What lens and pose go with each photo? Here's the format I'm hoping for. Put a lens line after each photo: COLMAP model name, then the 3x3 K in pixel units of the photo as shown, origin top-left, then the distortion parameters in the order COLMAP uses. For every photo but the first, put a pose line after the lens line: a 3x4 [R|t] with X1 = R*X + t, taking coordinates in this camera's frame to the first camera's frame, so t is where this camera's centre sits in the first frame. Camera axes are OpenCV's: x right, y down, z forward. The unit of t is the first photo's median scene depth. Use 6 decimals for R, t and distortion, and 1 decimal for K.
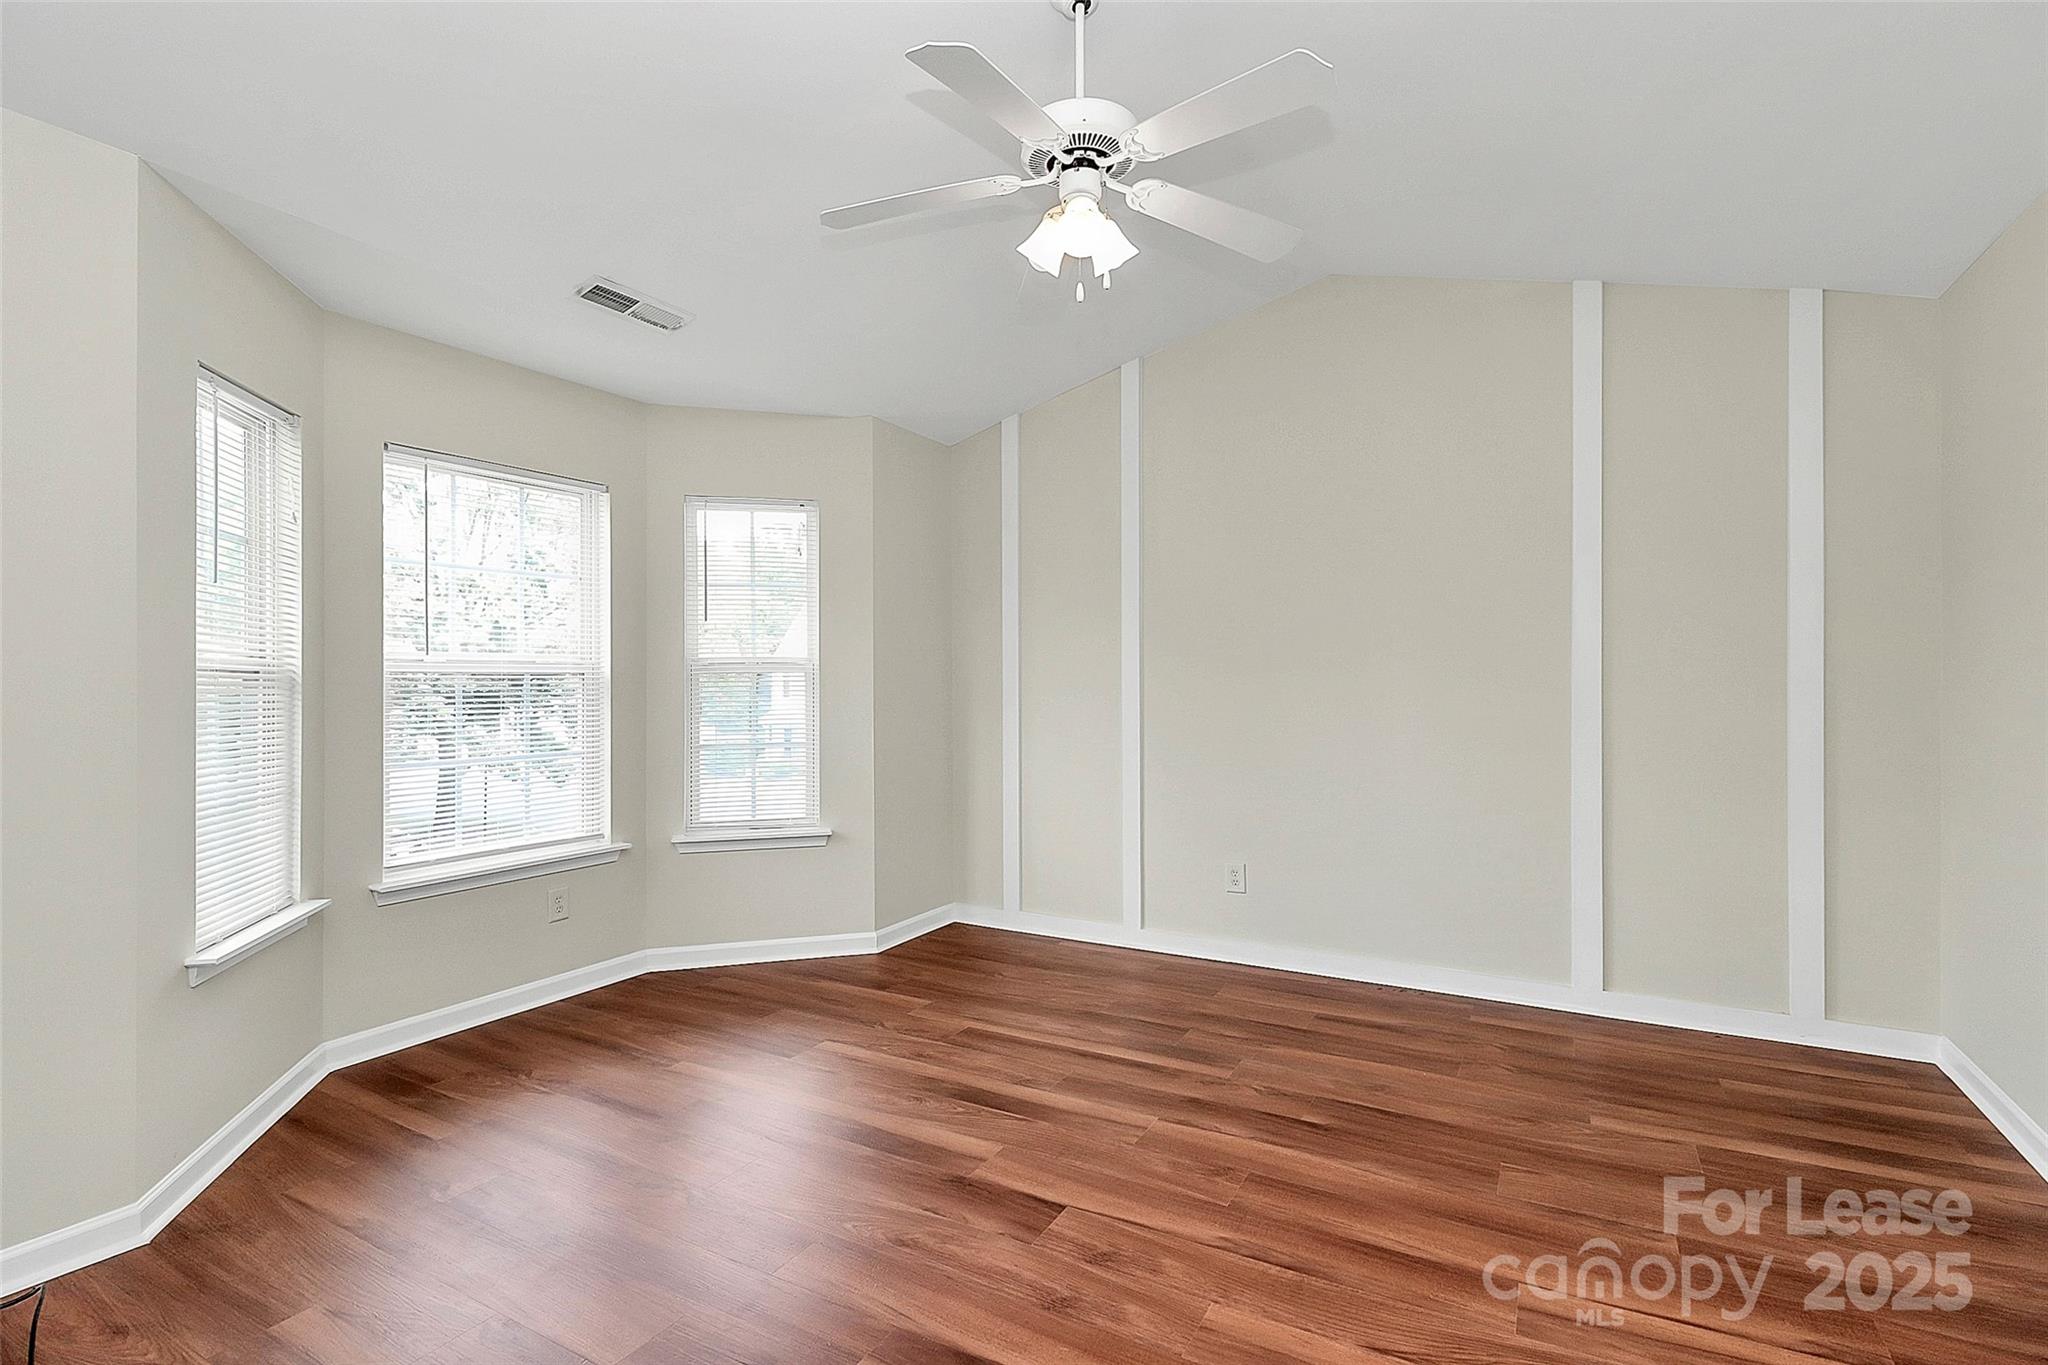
lens RADIAL K [[961.5, 0, 1010.5], [0, 961.5, 659.8], [0, 0, 1]] dist [0.000057, -0.012384]
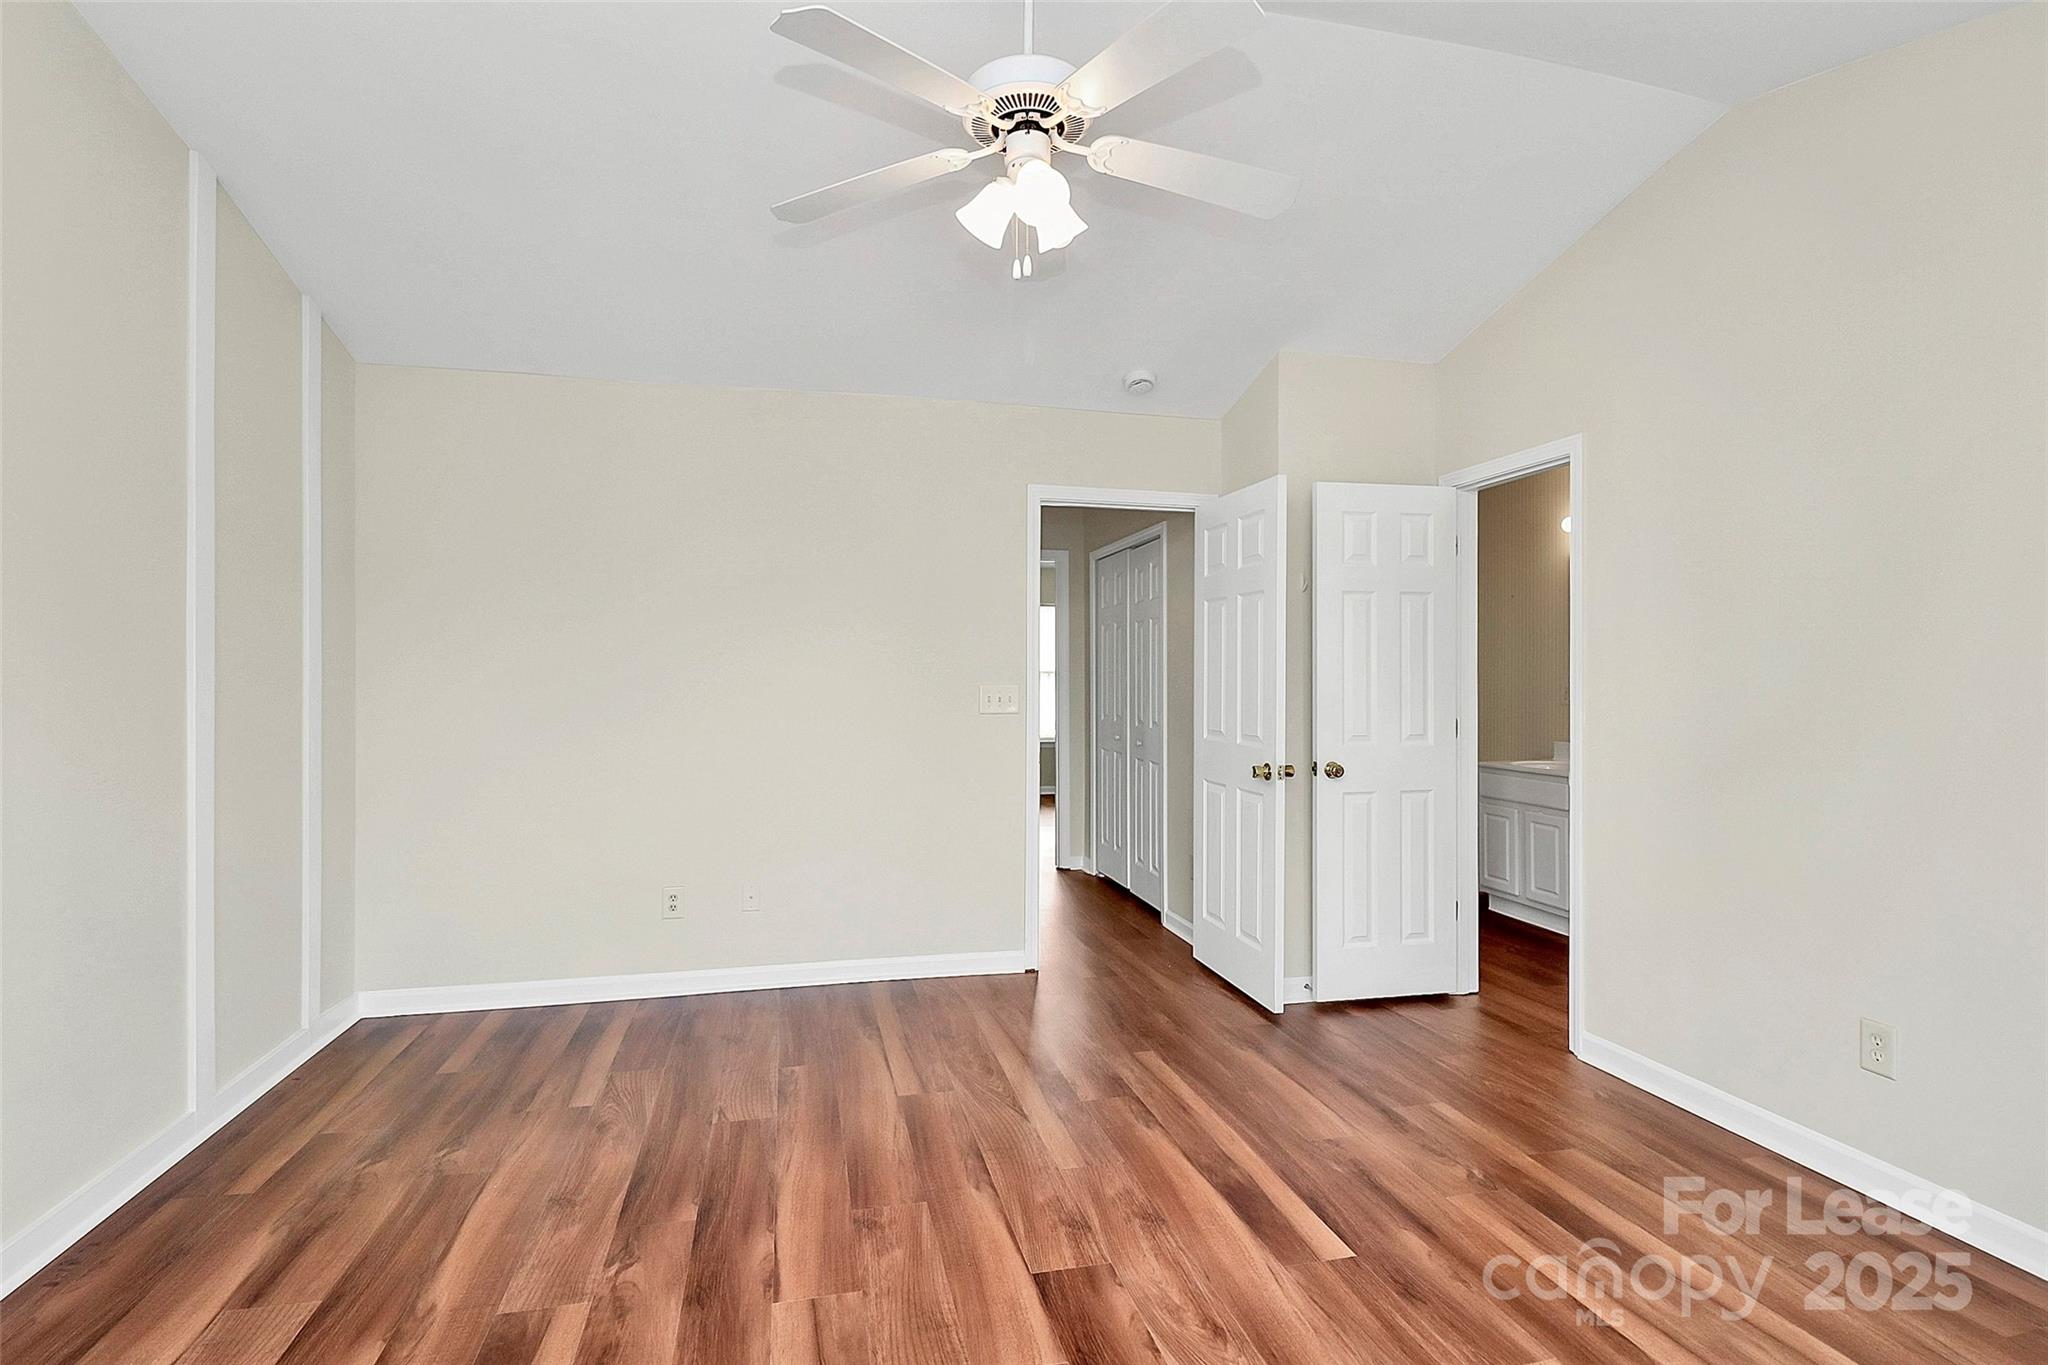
lens RADIAL K [[976.2, 0, 1020.8], [0, 976.2, 672.9], [0, 0, 1]] dist [0.008172, -0.011857]
pose [[-0.689870, 0.008894, 0.723878, -0.516968], [-0.013209, 0.999603, -0.024869, 0.023694], [-0.723812, -0.026718, -0.689479, 1.418066]]
